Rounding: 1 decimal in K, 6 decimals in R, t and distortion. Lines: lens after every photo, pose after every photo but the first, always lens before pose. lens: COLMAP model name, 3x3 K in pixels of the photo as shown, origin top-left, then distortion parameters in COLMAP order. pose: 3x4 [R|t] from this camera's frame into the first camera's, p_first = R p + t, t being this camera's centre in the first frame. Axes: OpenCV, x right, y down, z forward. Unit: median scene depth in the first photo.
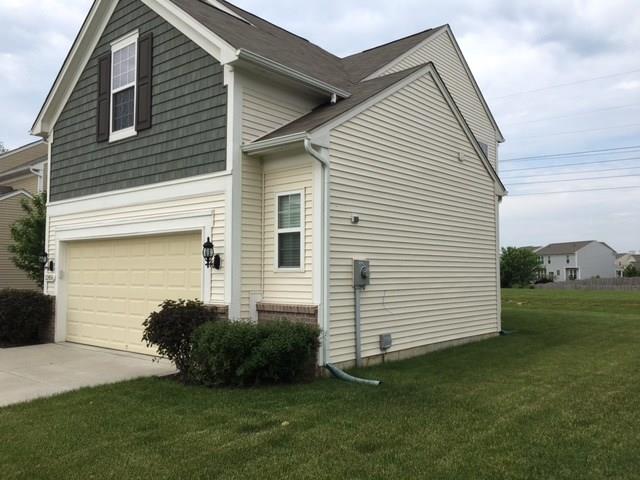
lens RADIAL K [[554.6, 0, 320.0], [0, 554.6, 240.0], [0, 0, 1]] dist [-0.001512, -0.005724]
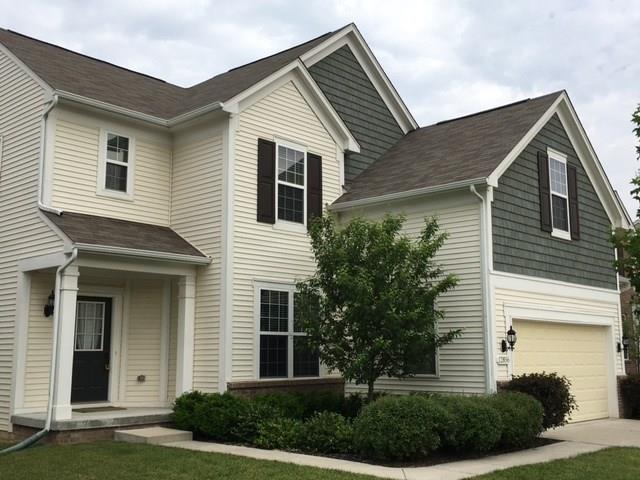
lens RADIAL K [[748.8, 0, 320.0], [0, 748.8, 240.0], [0, 0, 1]] dist [0.001252, 0.001562]
pose [[0.049419, 0.171141, 0.984006, -1.842350], [-0.042470, 0.984679, -0.169125, 0.102734], [-0.997875, -0.033433, 0.055930, 1.358797]]
